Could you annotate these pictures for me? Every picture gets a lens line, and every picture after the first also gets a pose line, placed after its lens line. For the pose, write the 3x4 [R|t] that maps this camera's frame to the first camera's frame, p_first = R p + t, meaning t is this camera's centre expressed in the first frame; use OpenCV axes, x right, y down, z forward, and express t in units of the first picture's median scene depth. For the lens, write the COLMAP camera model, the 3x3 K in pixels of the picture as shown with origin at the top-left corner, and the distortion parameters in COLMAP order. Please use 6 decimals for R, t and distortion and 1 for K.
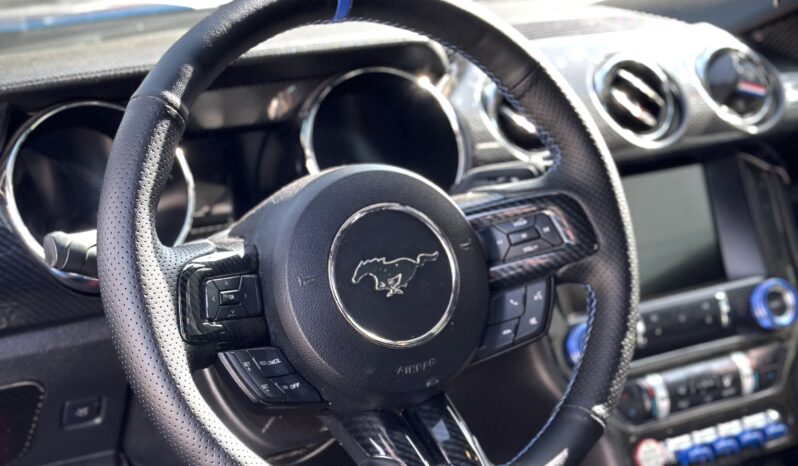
lens RADIAL K [[1121.6, 0, 399.0], [0, 1121.6, 233.0], [0, 0, 1]] dist [-0.278581, 0.041442]
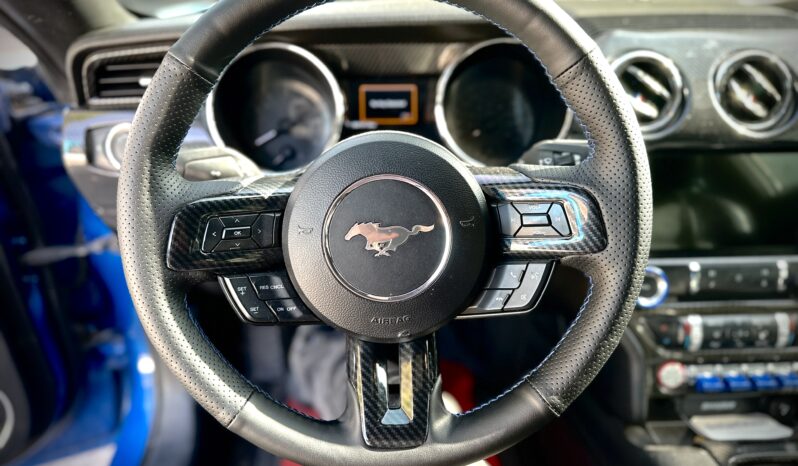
lens RADIAL K [[502.8, 0, 399.1], [0, 502.8, 250.1], [0, 0, 1]] dist [-0.001578, -0.059756]
pose [[0.886227, 0.247803, -0.391402, 0.134943], [-0.137010, 0.947311, 0.289533, -0.064760], [0.442526, -0.202966, 0.873484, 0.359083]]
